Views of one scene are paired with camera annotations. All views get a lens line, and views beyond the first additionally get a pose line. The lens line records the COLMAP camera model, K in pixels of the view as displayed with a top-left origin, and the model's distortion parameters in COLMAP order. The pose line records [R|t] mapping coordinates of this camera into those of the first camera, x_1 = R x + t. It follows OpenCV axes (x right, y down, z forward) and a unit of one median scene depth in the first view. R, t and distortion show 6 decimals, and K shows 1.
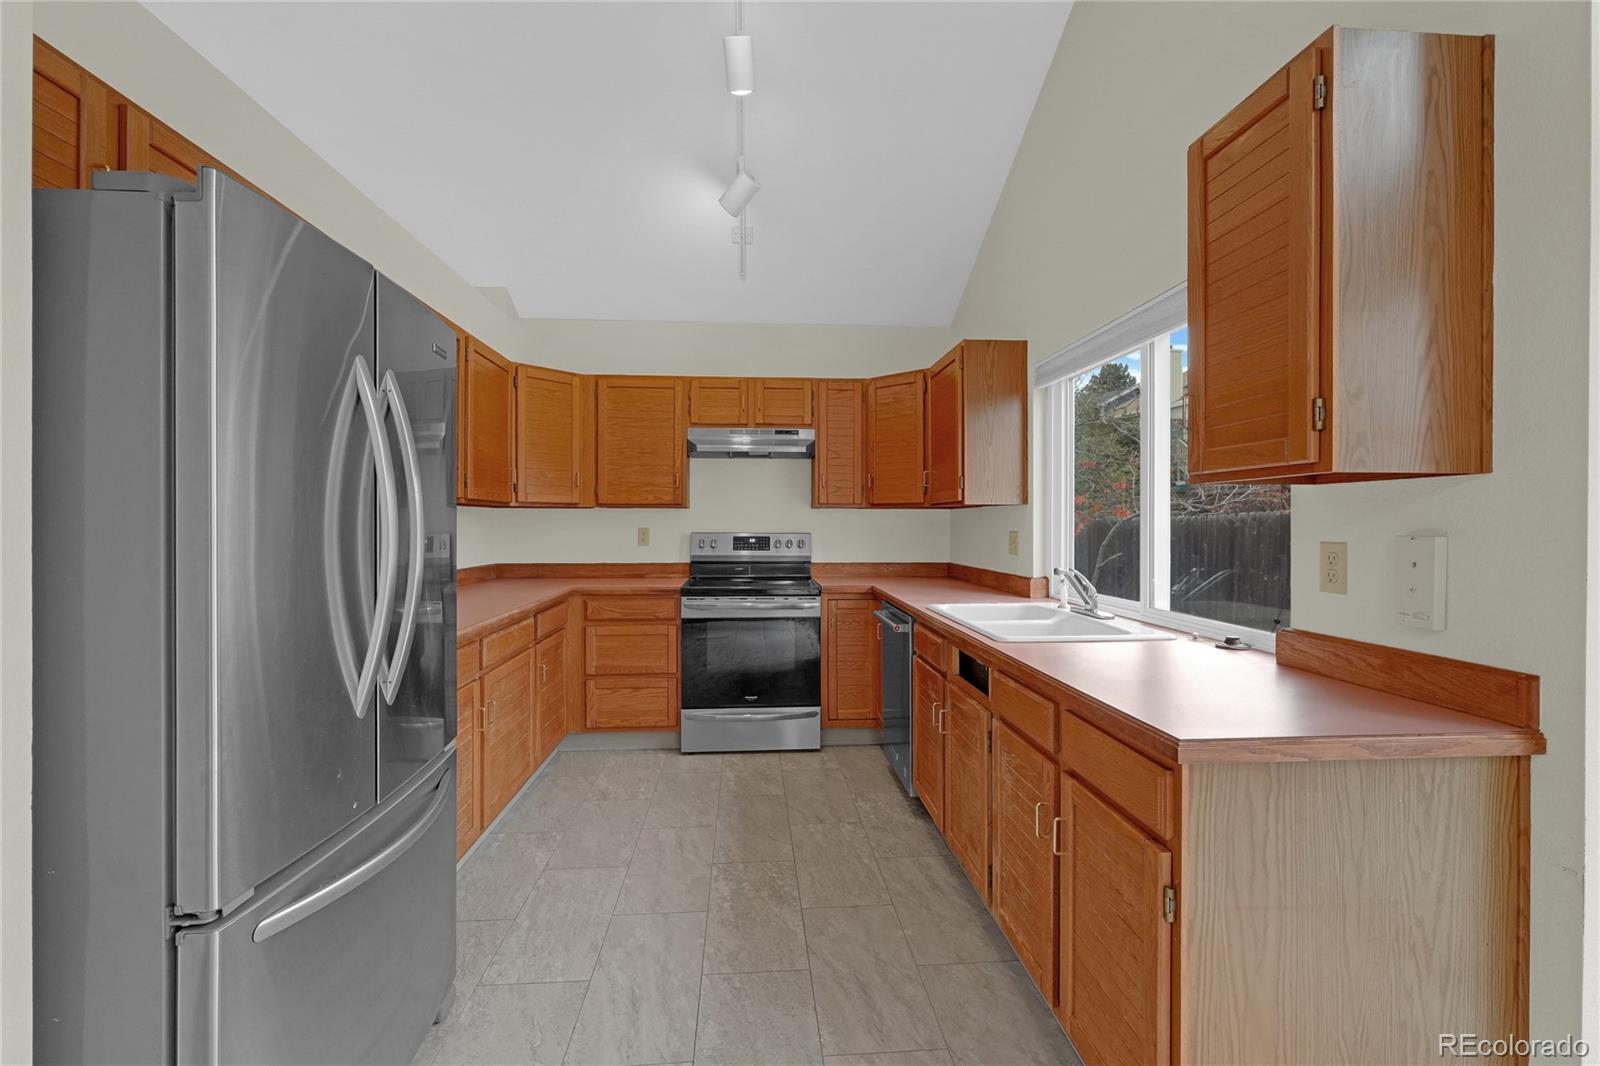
lens RADIAL K [[668.2, 0, 795.3], [0, 668.2, 528.0], [0, 0, 1]] dist [-0.002225, -0.000070]
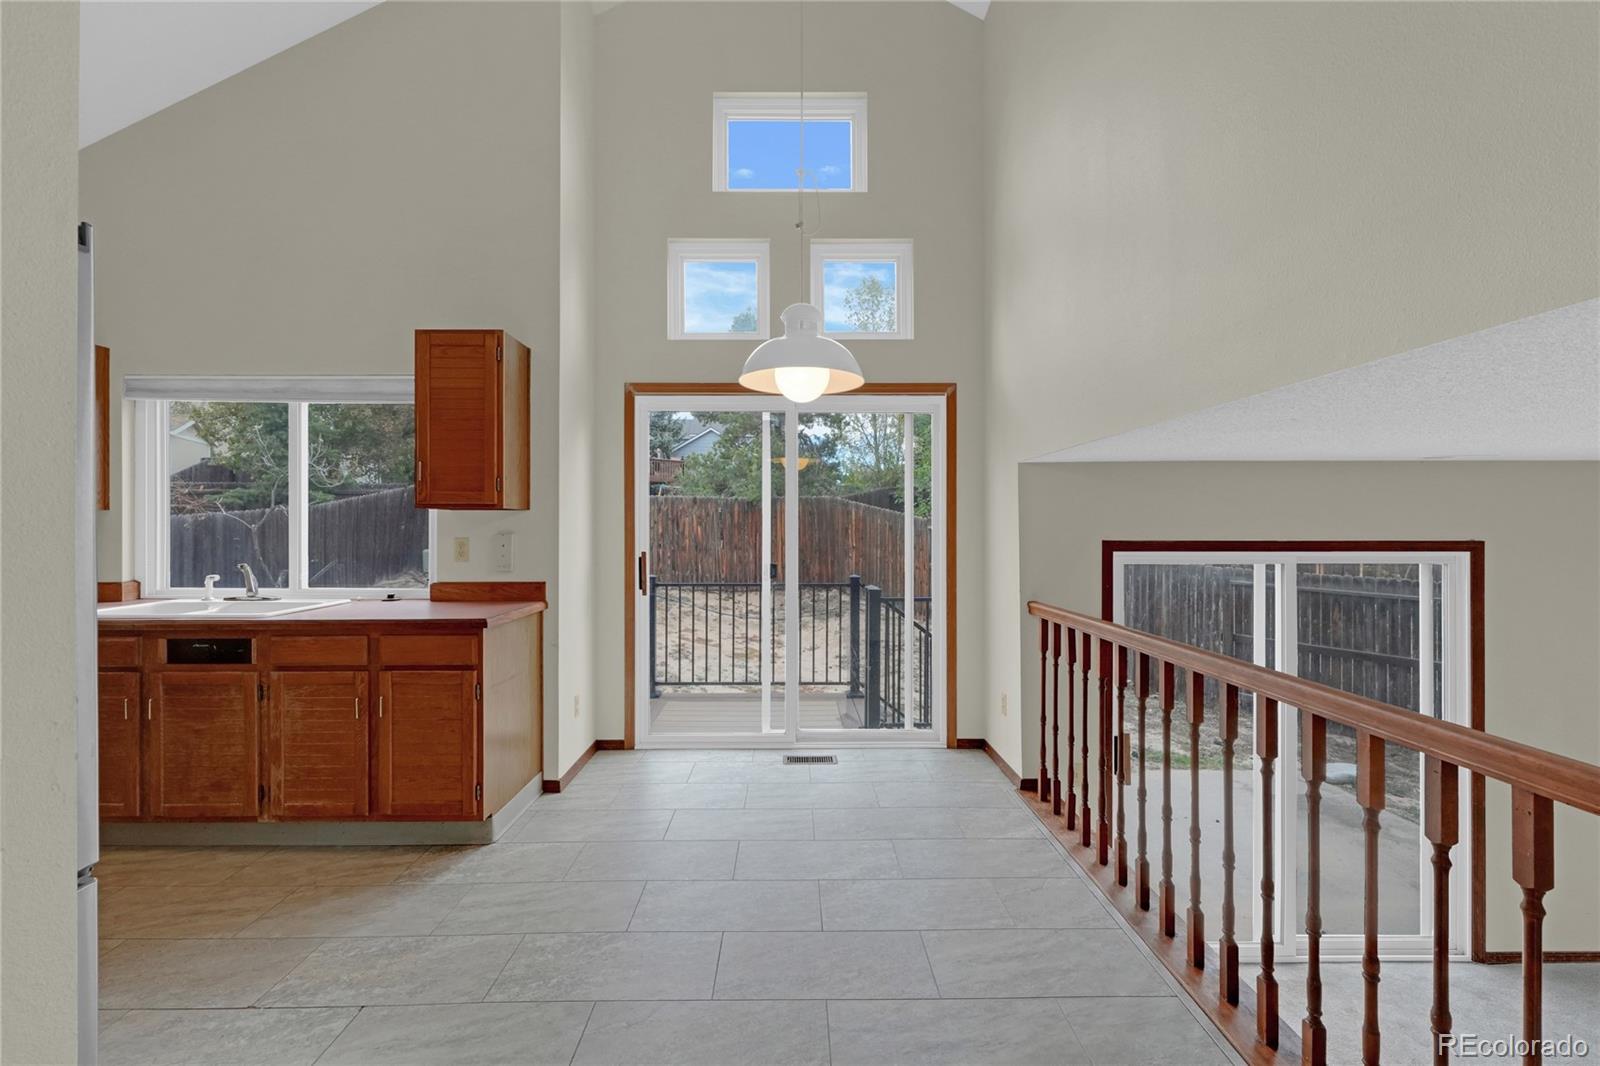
lens RADIAL K [[665.7, 0, 805.6], [0, 665.7, 525.8], [0, 0, 1]] dist [-0.000836, -0.000160]
pose [[0.041776, 0.005123, 0.999114, -0.567832], [0.002009, 0.999984, -0.005212, -0.001339], [-0.999125, 0.002225, 0.041765, -0.081764]]
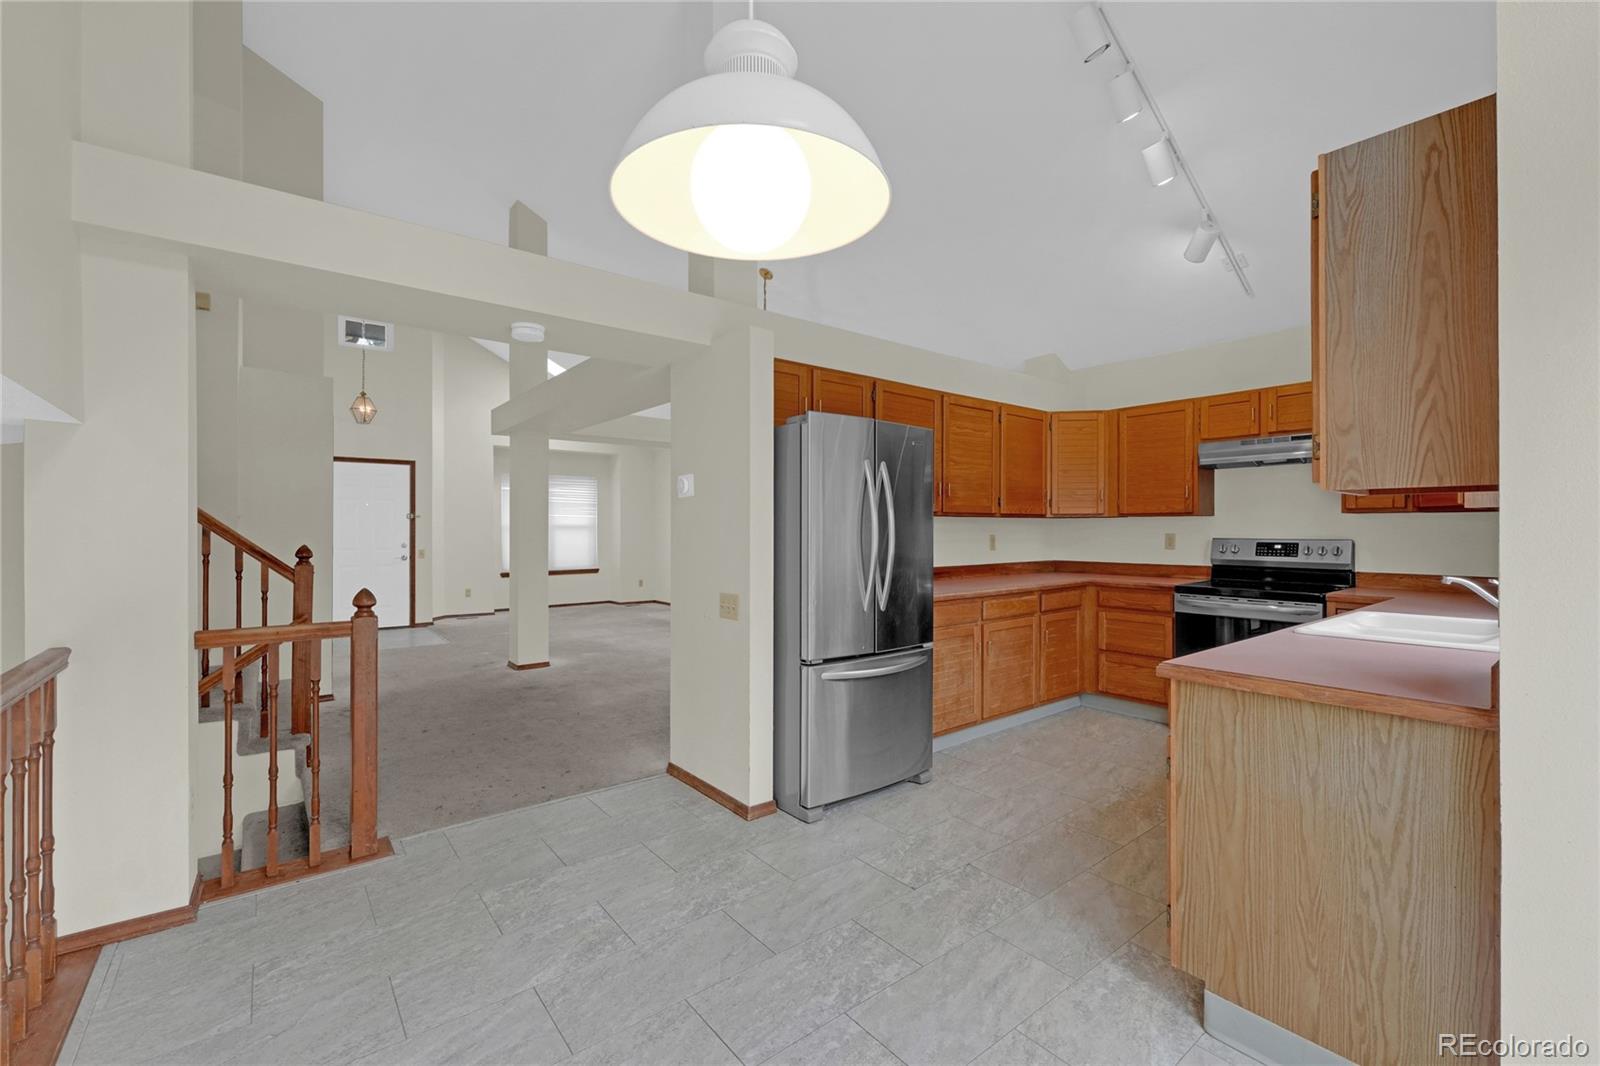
lens RADIAL K [[702.2, 0, 800.0], [0, 702.2, 533.0], [0, 0, 1]] dist [-0.004444, -0.000209]
pose [[0.558061, 0.002347, -0.829797, 0.481830], [-0.004472, 0.999990, -0.000180, 0.001836], [0.829788, 0.003811, 0.558066, -0.221149]]
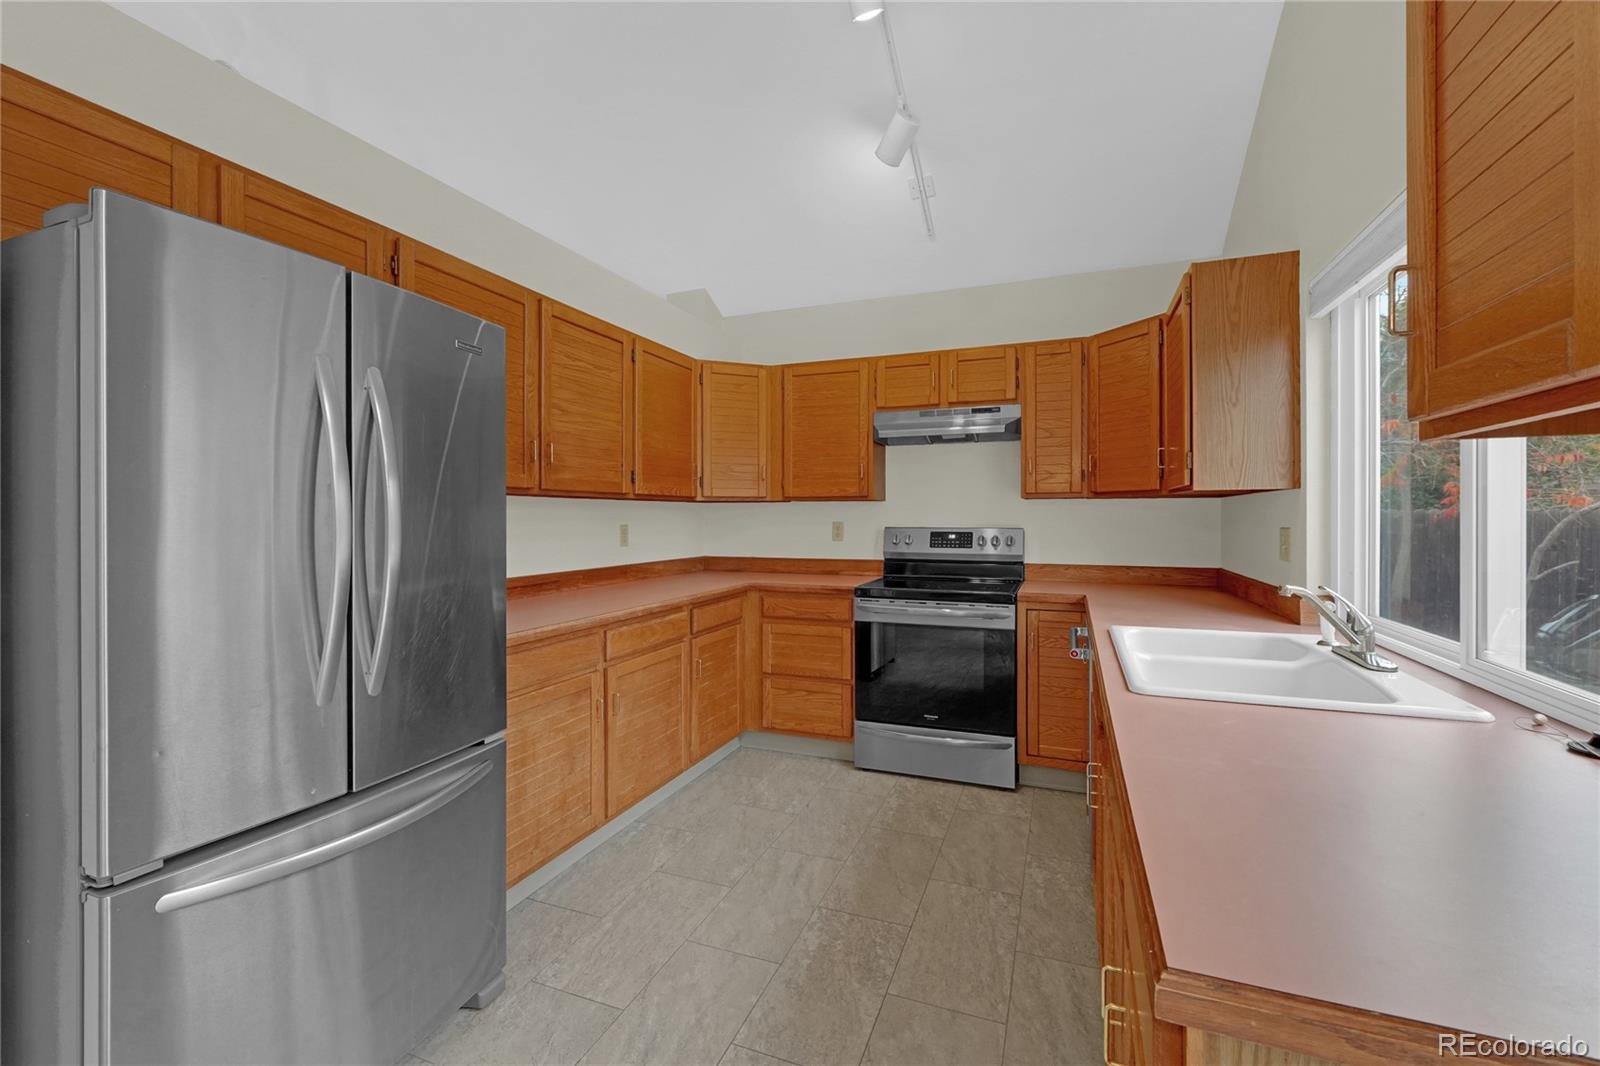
lens RADIAL K [[671.9, 0, 813.2], [0, 671.9, 523.7], [0, 0, 1]] dist [-0.000753, -0.000090]
pose [[0.902077, 0.002264, -0.431569, 0.178417], [-0.001159, 0.999995, 0.002823, -0.000786], [0.431574, -0.002046, 0.902075, 0.146426]]
